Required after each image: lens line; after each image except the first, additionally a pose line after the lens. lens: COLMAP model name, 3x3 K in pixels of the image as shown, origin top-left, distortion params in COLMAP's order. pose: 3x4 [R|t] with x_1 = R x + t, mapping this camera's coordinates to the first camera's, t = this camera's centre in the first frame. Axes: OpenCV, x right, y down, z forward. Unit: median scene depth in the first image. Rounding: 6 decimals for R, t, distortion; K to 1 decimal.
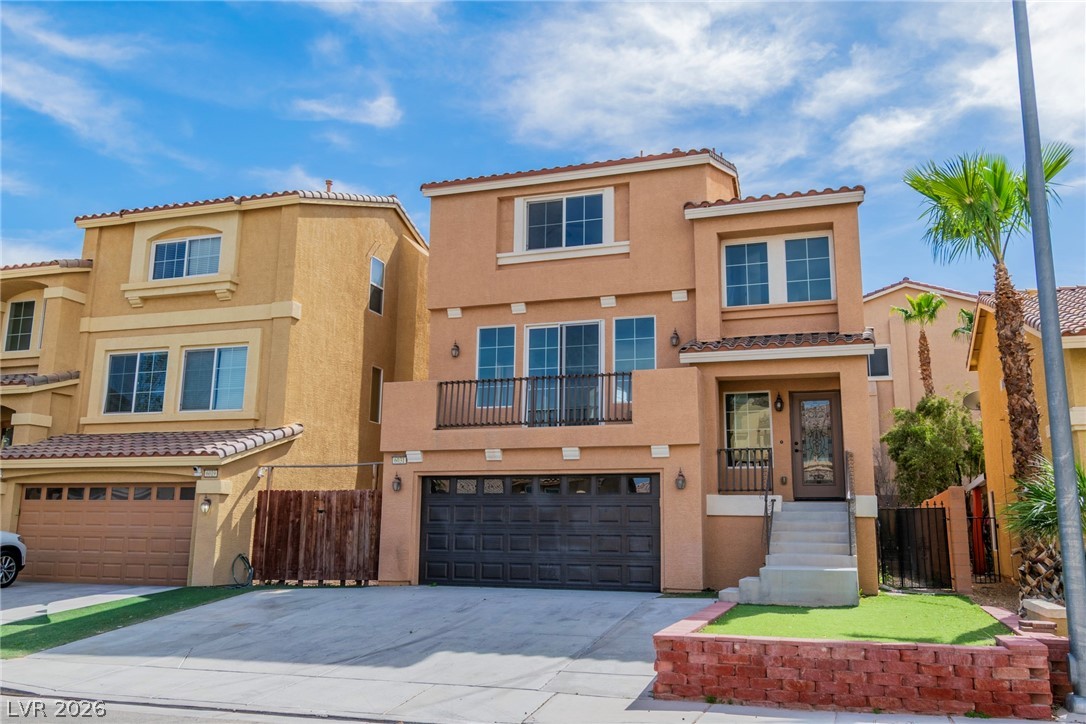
lens RADIAL K [[846.9, 0, 573.4], [0, 846.9, 362.5], [0, 0, 1]] dist [0.001171, -0.000588]
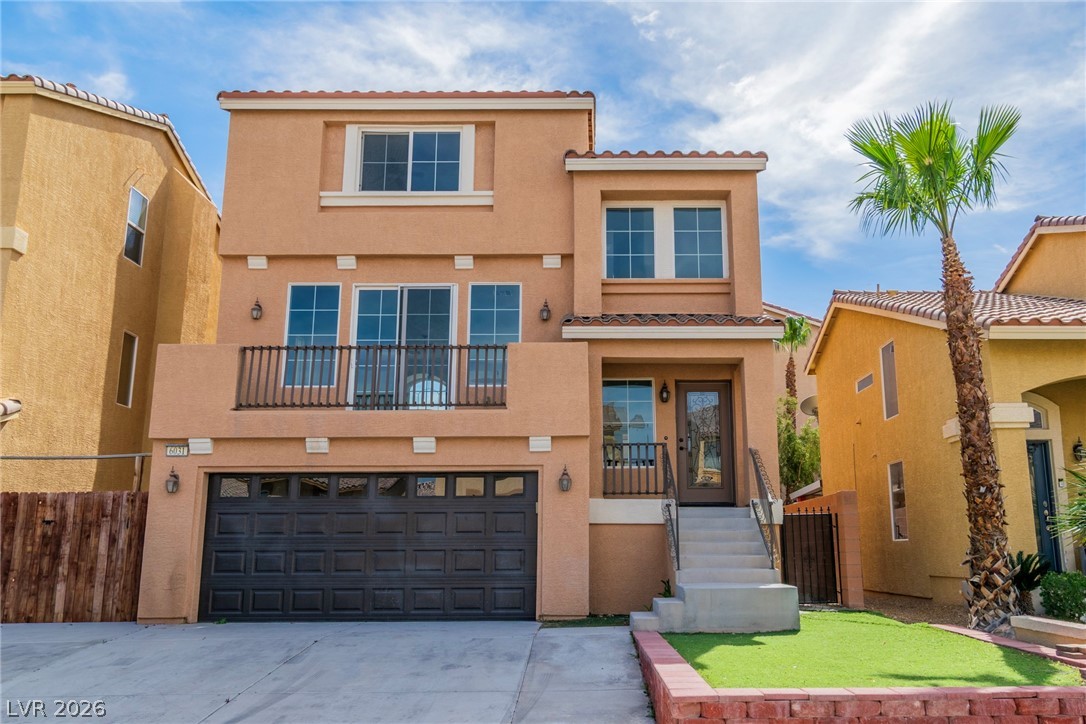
lens RADIAL K [[846.9, 0, 573.4], [0, 846.9, 362.5], [0, 0, 1]] dist [0.001171, -0.000588]
pose [[0.952875, 0.051153, 0.299020, -0.103339], [-0.045982, 0.998646, -0.024308, 0.041850], [-0.299858, 0.009412, 0.953937, 0.203821]]
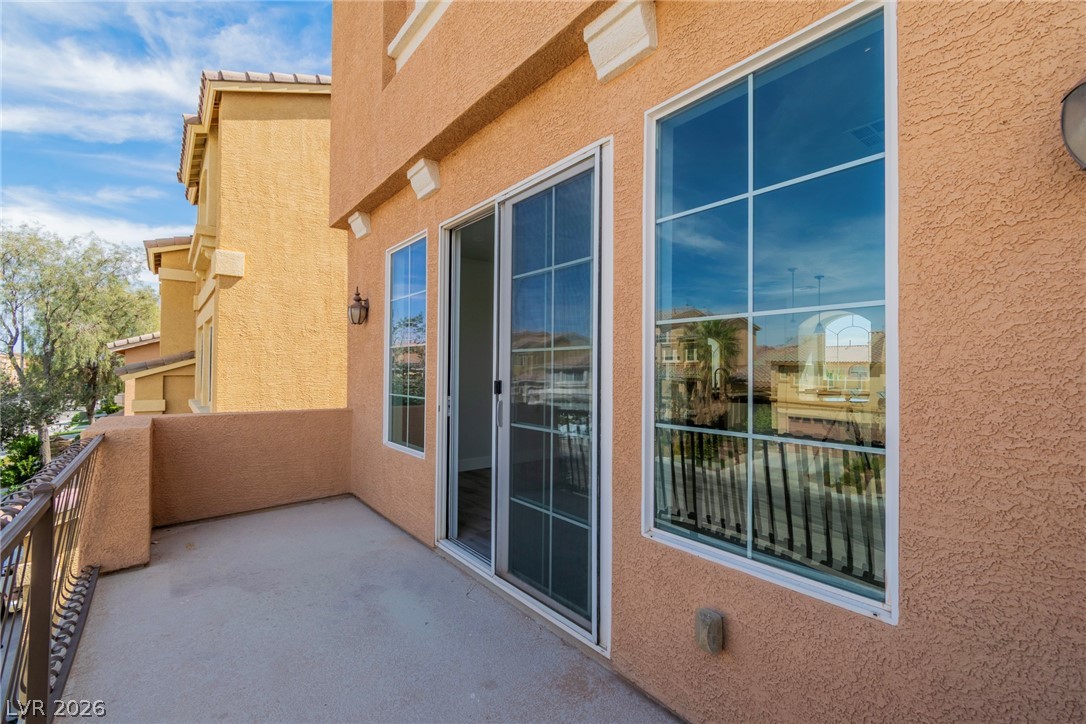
lens RADIAL K [[476.7, 0, 546.9], [0, 476.7, 363.0], [0, 0, 1]] dist [0.003526, -0.000244]
pose [[0.826716, -0.011570, -0.562501, 0.096924], [0.110142, 0.983772, 0.141641, -0.011975], [0.551734, -0.179052, 0.814574, 0.932716]]
